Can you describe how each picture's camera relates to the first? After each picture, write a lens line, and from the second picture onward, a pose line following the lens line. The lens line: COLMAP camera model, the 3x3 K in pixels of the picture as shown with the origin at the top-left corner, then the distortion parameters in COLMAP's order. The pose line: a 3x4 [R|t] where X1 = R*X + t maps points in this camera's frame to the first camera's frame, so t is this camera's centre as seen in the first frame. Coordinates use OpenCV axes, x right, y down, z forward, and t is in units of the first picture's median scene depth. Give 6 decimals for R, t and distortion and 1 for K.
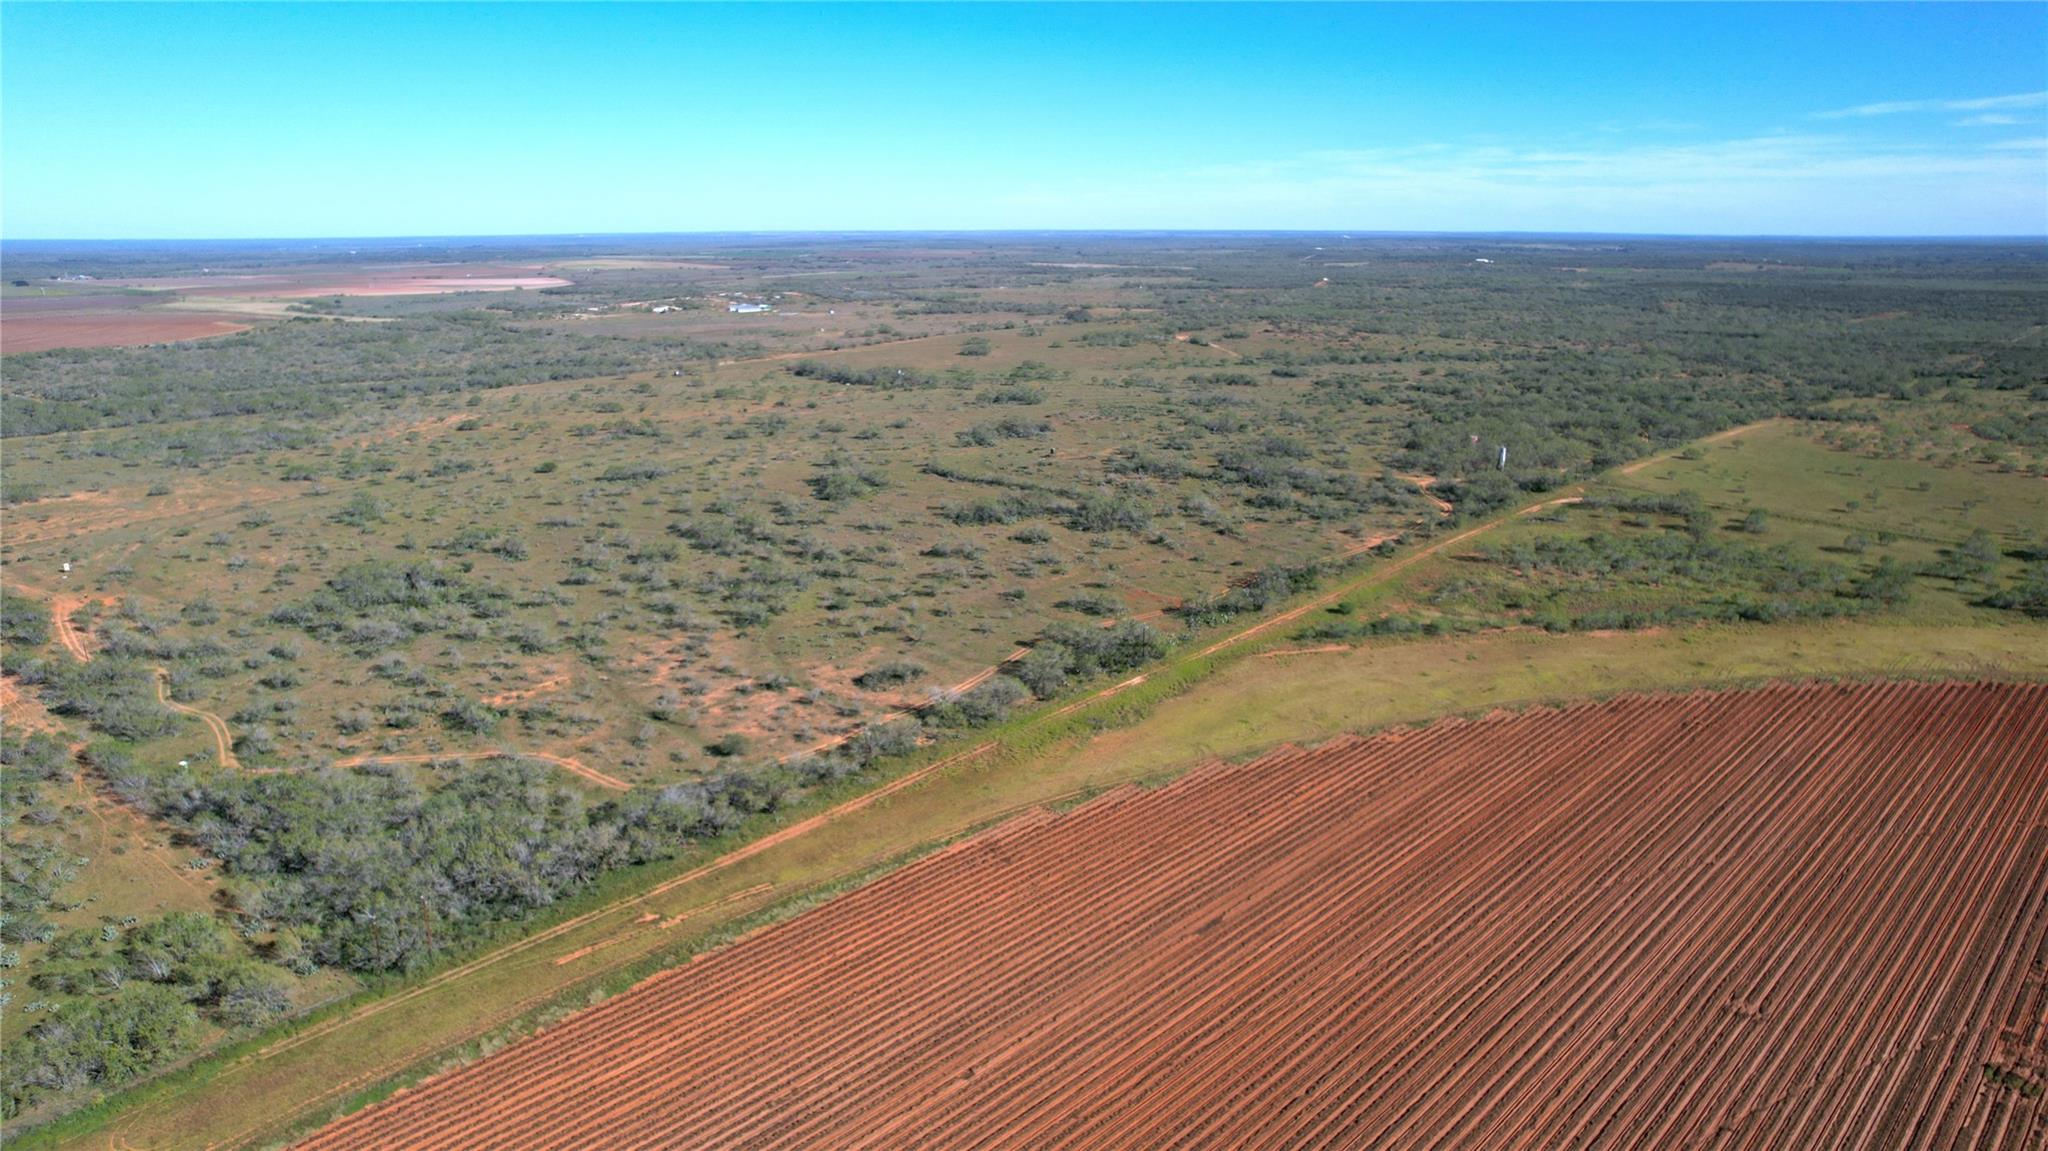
lens RADIAL K [[1313.8, 0, 1022.0], [0, 1313.8, 577.9], [0, 0, 1]] dist [-0.080343, 0.070077]
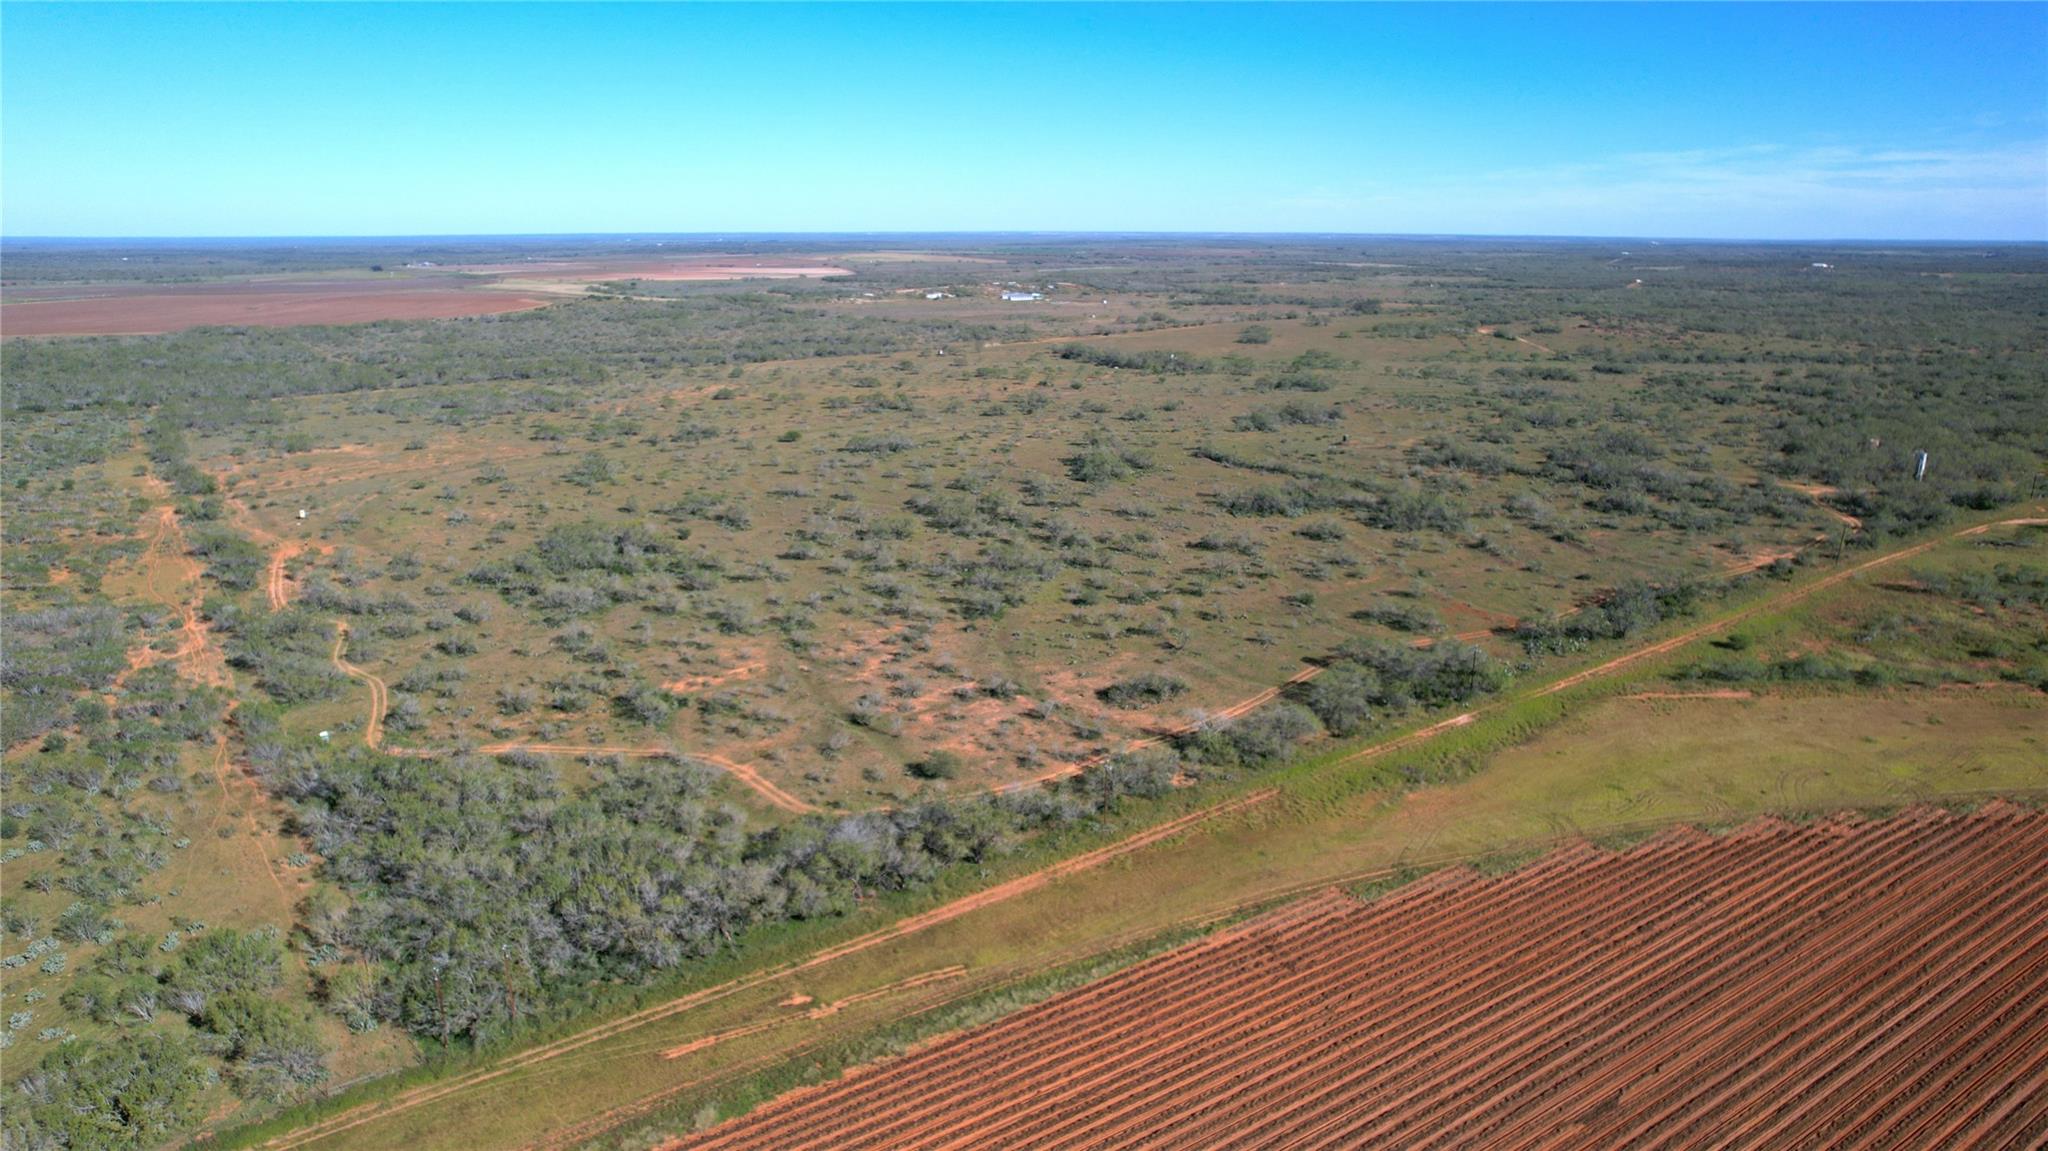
lens RADIAL K [[1313.8, 0, 1022.0], [0, 1313.8, 577.9], [0, 0, 1]] dist [-0.080343, 0.070077]
pose [[0.978999, 0.056286, -0.195942, -0.017588], [-0.056621, 0.998388, 0.003899, 0.006334], [0.195846, 0.007277, 0.980608, 0.175911]]
